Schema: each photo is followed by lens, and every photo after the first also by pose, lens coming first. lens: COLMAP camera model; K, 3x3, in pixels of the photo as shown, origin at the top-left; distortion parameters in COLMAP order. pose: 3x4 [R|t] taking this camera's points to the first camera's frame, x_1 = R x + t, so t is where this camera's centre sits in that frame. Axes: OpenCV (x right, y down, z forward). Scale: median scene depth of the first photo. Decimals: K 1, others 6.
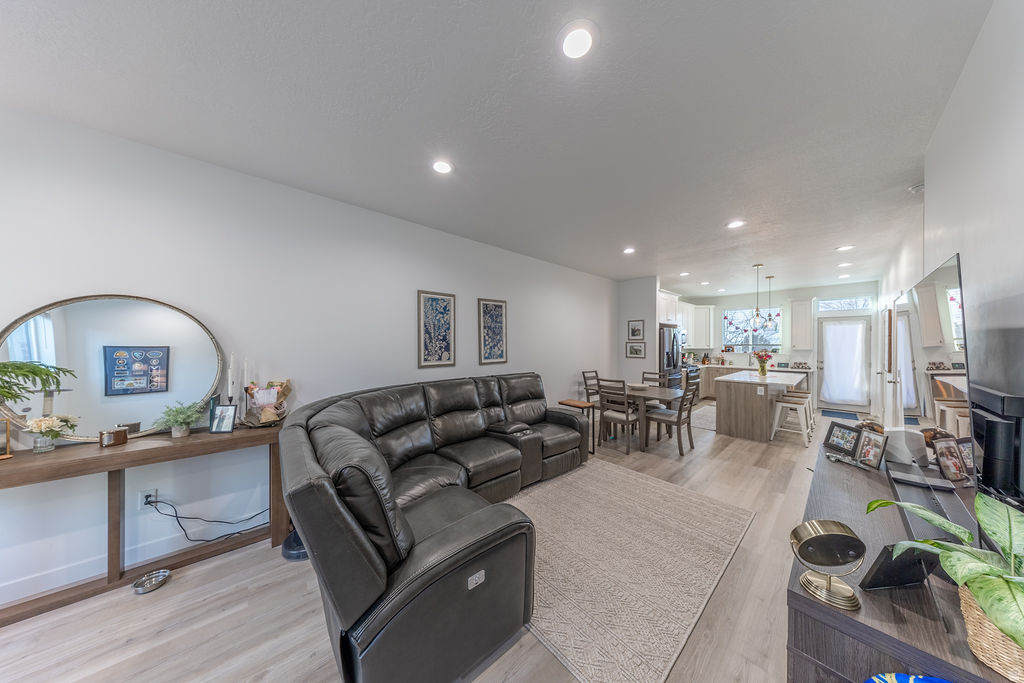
lens RADIAL K [[291.4, 0, 514.3], [0, 291.4, 344.5], [0, 0, 1]] dist [0.000573, 0.000033]
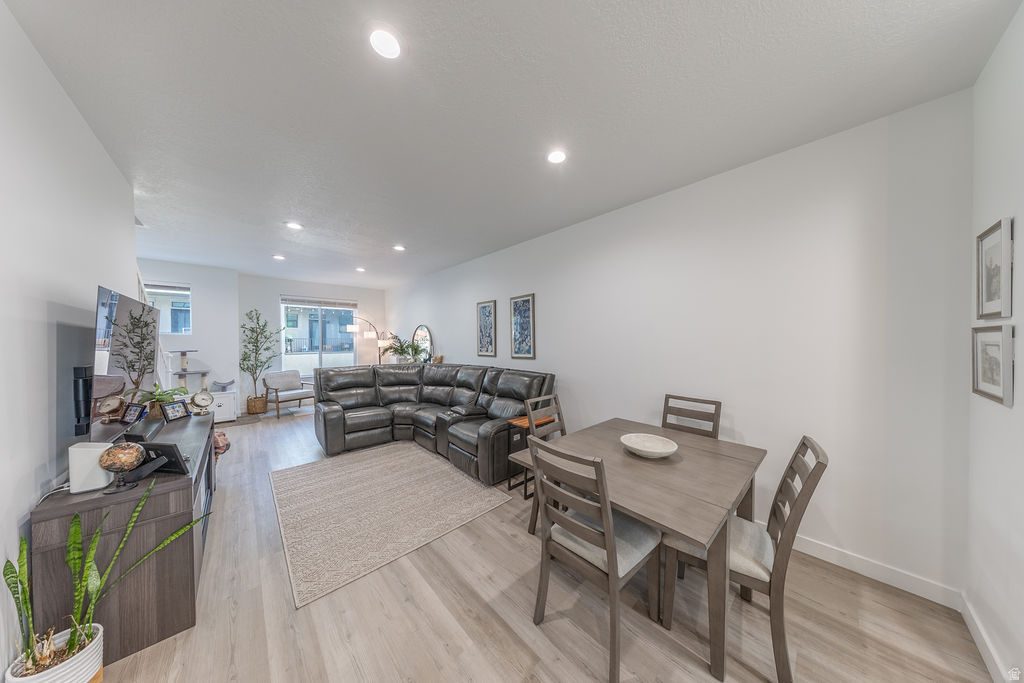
lens RADIAL K [[297.9, 0, 516.9], [0, 297.9, 341.9], [0, 0, 1]] dist [0.000585, -0.000088]
pose [[0.028201, 0.004556, -0.999592, 1.143067], [-0.000080, 0.999990, 0.004555, 0.003011], [0.999602, -0.000048, 0.028201, 1.127748]]
